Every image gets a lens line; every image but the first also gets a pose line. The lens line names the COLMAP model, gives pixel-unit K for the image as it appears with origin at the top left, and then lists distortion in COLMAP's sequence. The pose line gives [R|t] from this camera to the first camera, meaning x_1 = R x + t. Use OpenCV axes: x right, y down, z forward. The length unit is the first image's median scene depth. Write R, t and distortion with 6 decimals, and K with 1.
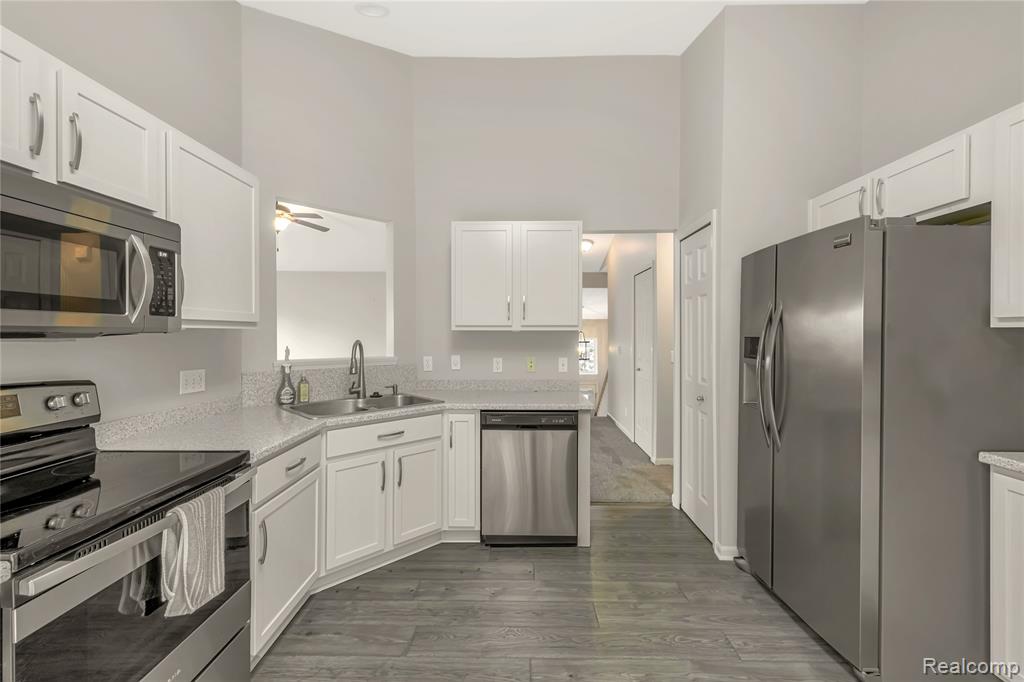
lens RADIAL K [[441.9, 0, 510.2], [0, 441.9, 335.9], [0, 0, 1]] dist [0.003933, 0.000045]
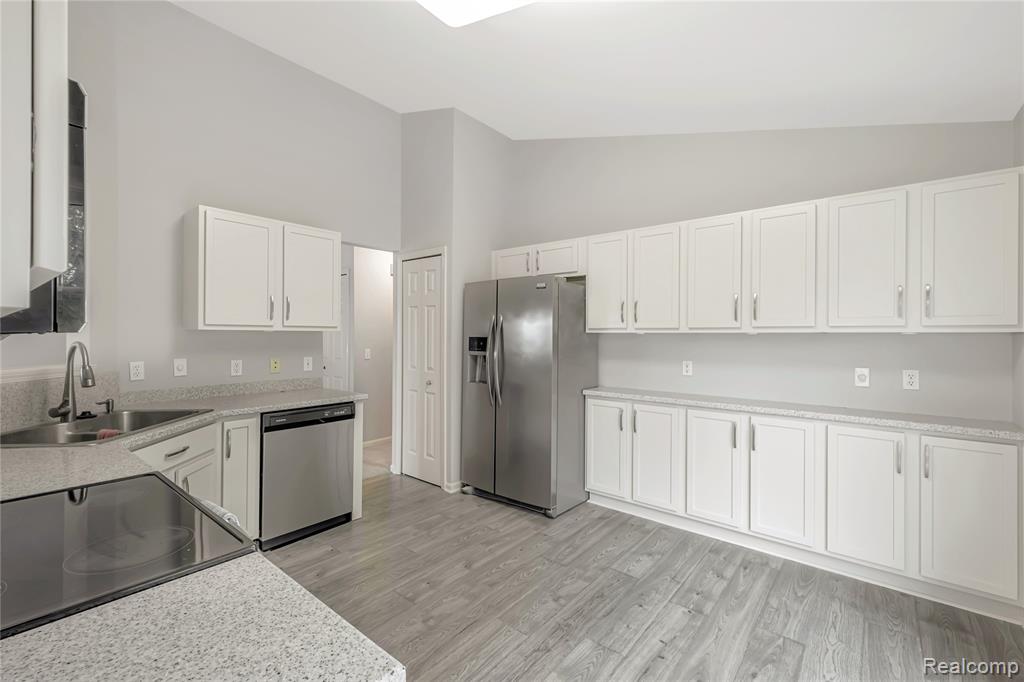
lens RADIAL K [[441.9, 0, 520.1], [0, 441.9, 336.3], [0, 0, 1]] dist [0.003933, 0.000045]
pose [[0.607757, -0.000530, 0.794123, -0.500513], [-0.000943, 0.999999, 0.001389, -0.001548], [-0.794122, -0.001593, 0.607756, -0.039444]]
